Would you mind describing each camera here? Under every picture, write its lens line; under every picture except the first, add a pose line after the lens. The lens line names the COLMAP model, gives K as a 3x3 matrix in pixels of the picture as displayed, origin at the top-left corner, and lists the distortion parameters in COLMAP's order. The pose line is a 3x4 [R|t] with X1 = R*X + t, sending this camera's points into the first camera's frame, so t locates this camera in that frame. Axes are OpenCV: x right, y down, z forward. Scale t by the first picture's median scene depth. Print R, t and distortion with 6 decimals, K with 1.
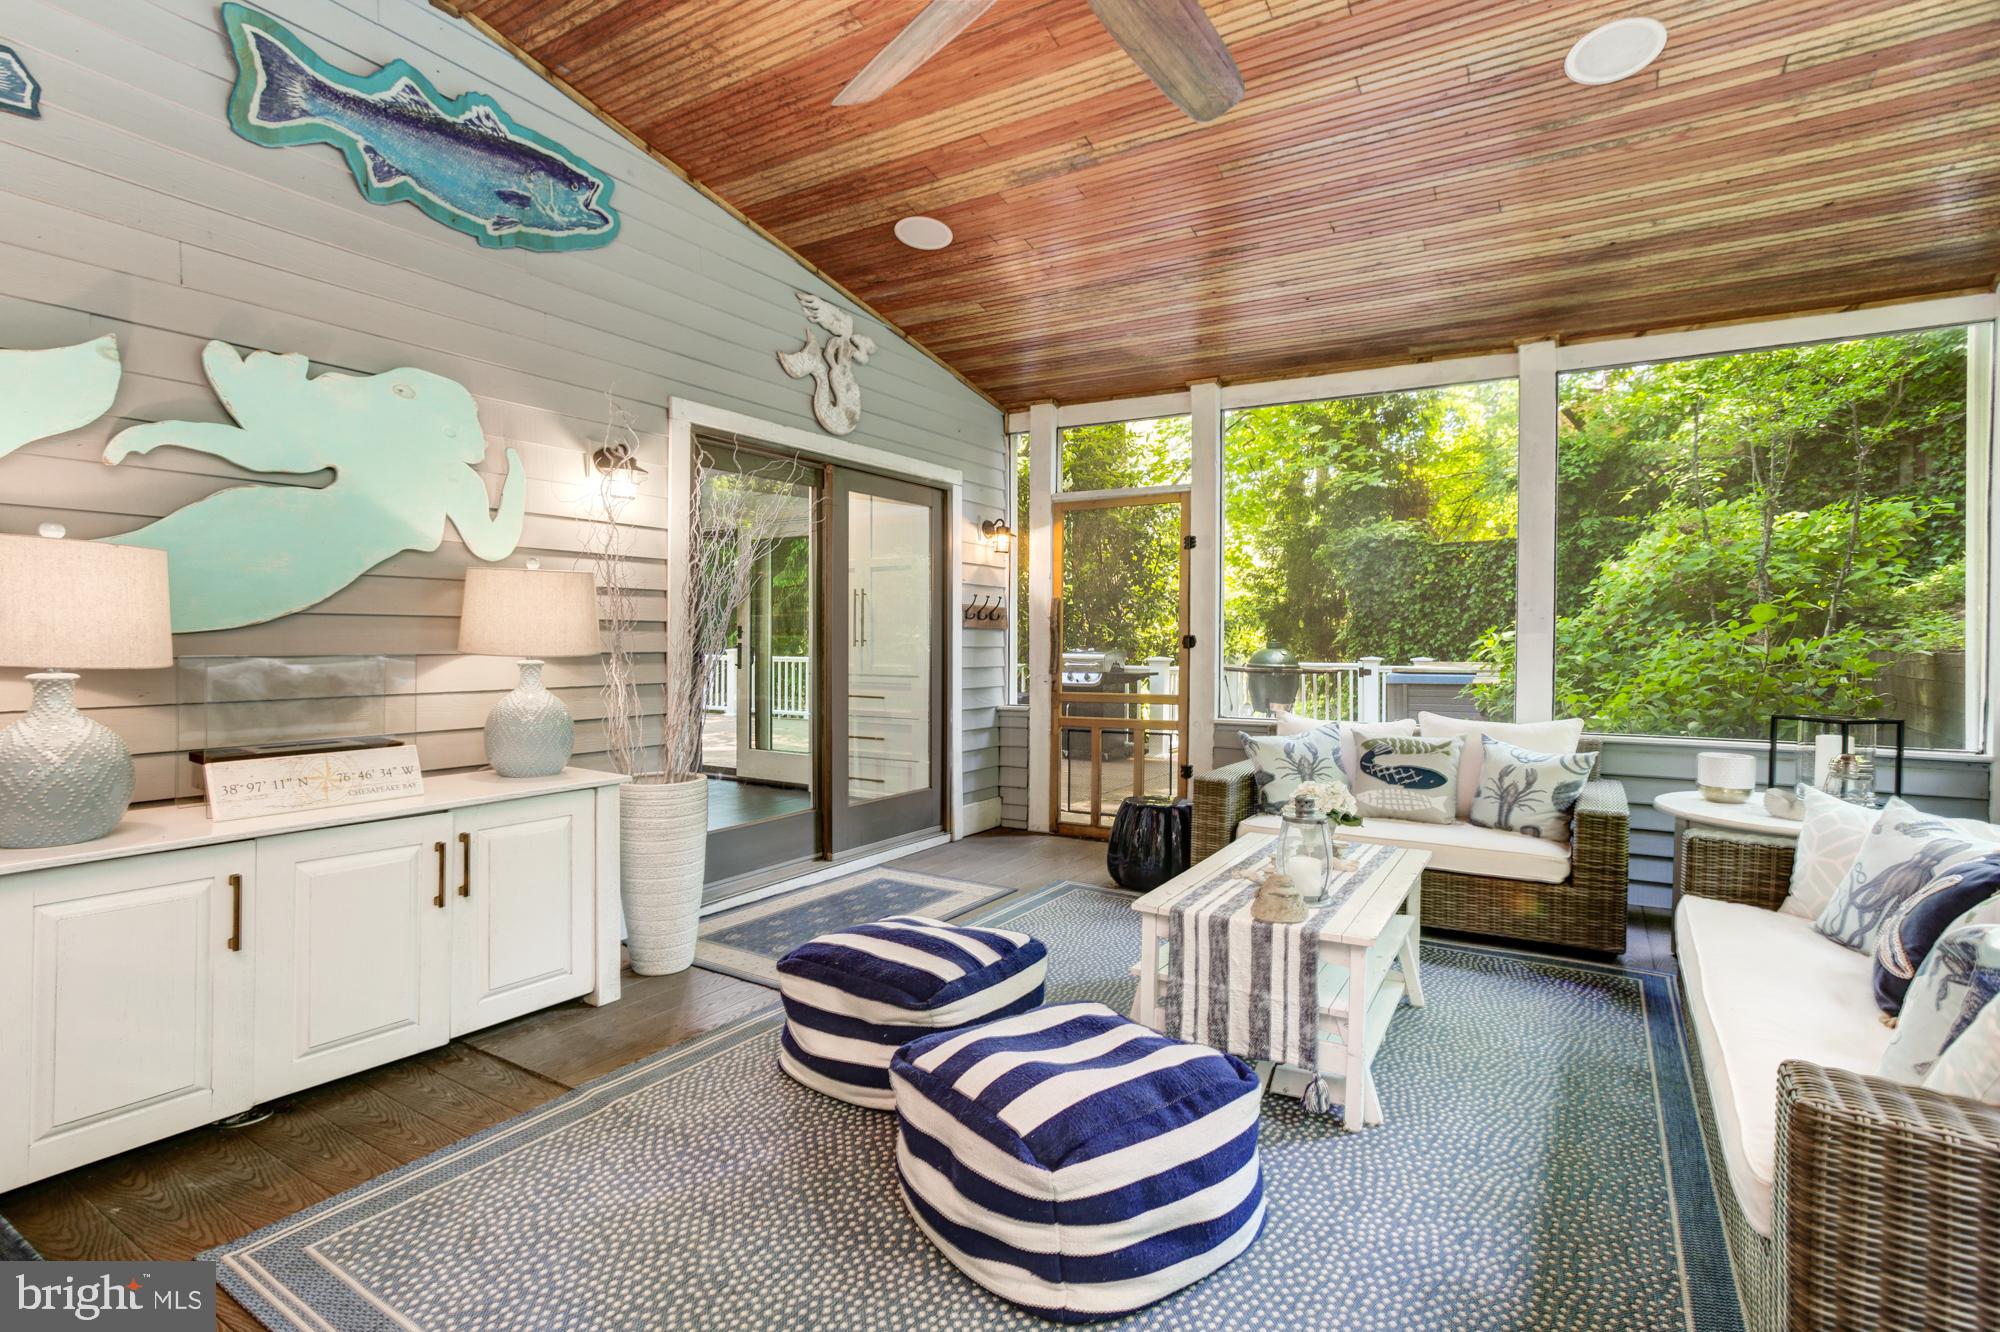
lens RADIAL K [[921.5, 0, 1031.1], [0, 921.5, 646.7], [0, 0, 1]] dist [-0.044543, 0.019940]
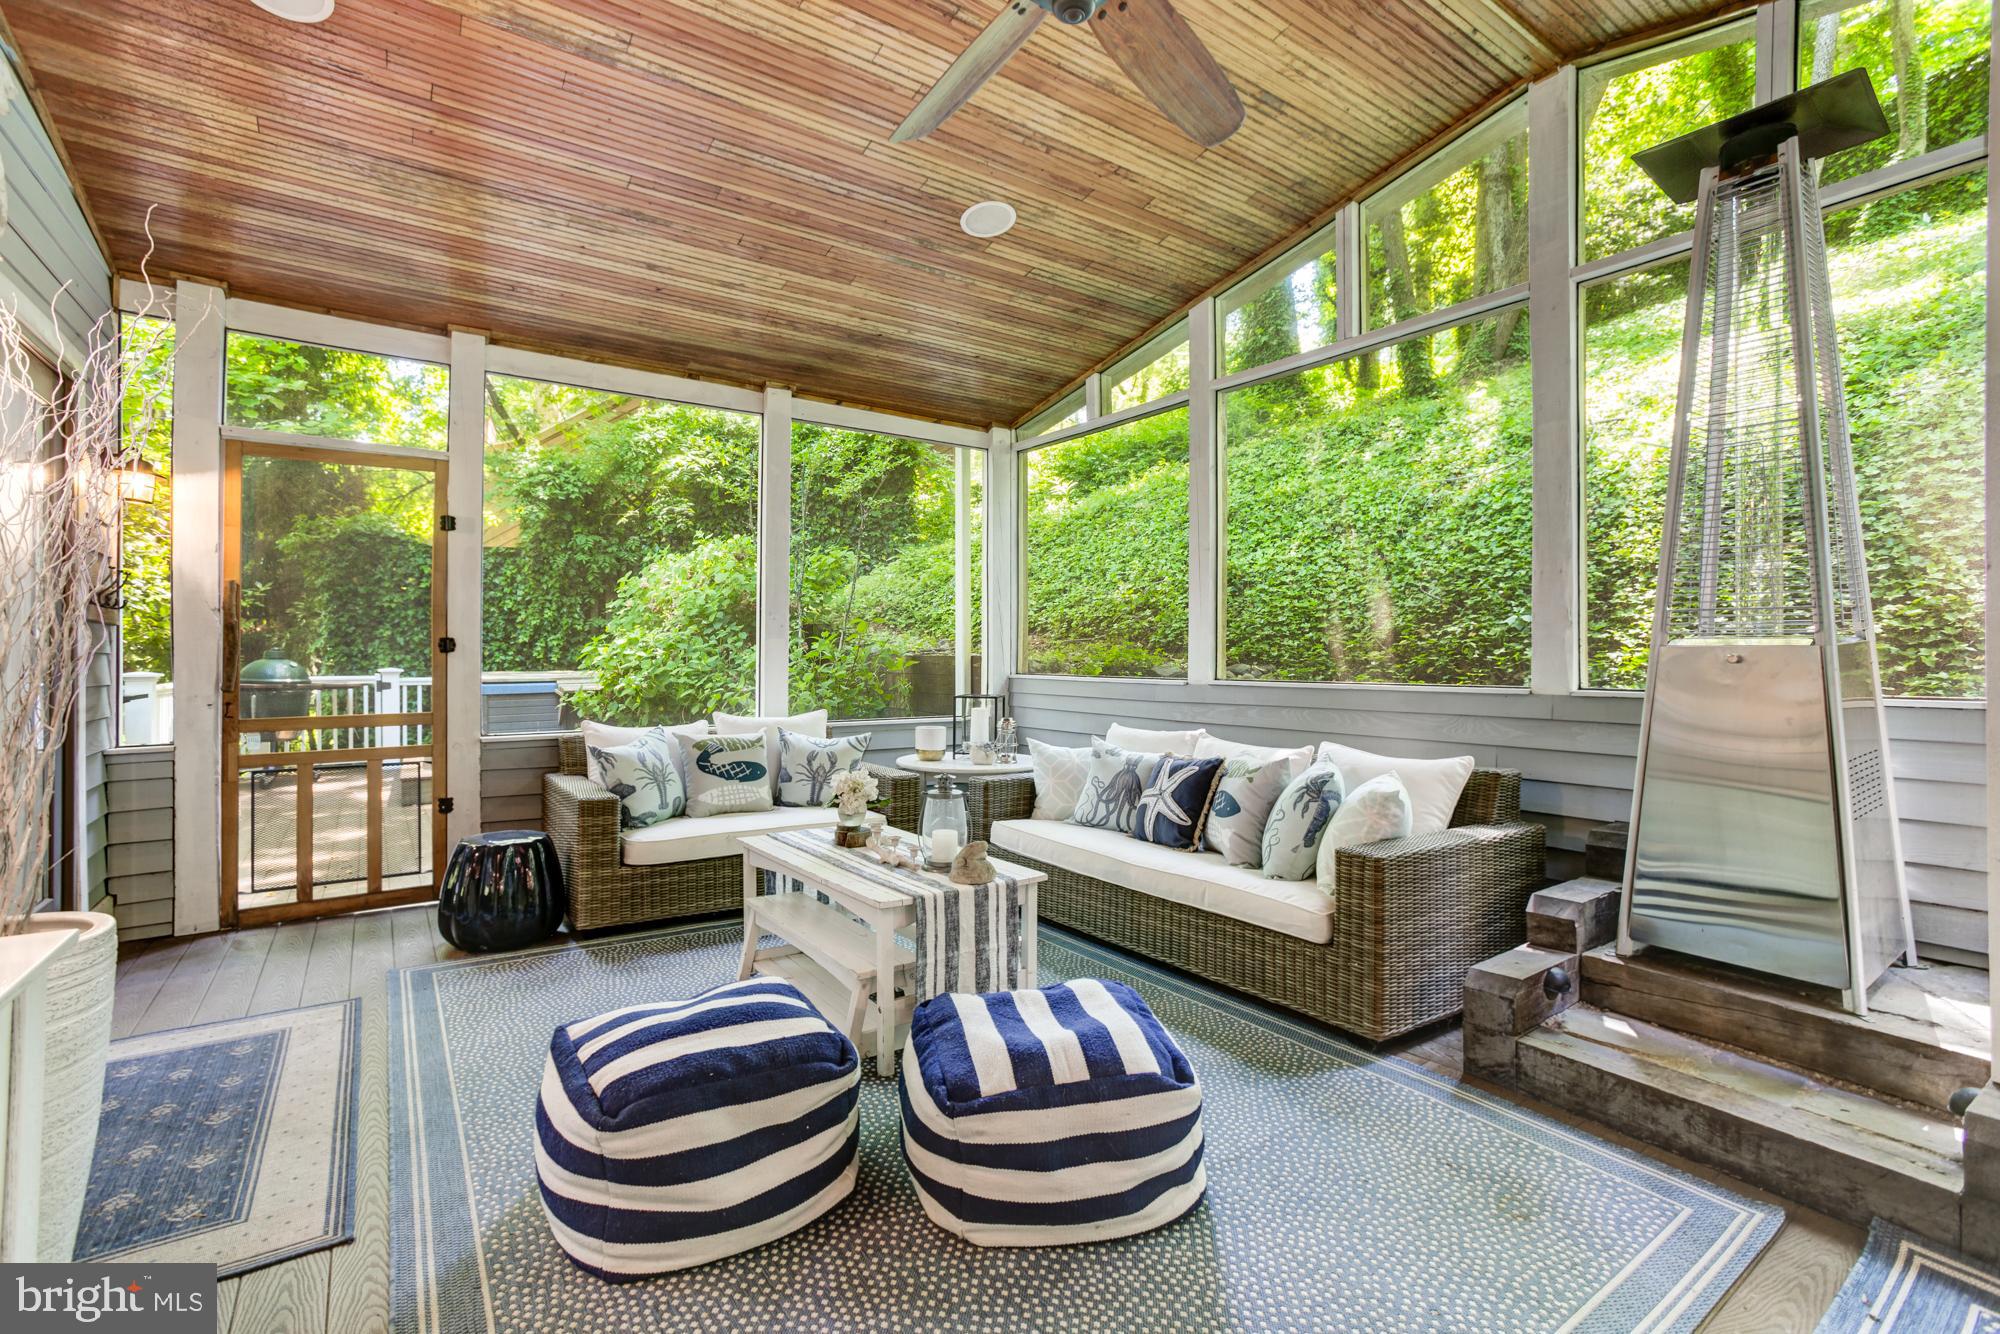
lens RADIAL K [[921.5, 0, 999.8], [0, 921.5, 654.3], [0, 0, 1]] dist [-0.044543, 0.019940]
pose [[0.425283, -0.003430, 0.905054, -0.424783], [0.008331, 0.999965, -0.000126, 0.008307], [-0.905022, 0.007594, 0.425297, 0.269330]]
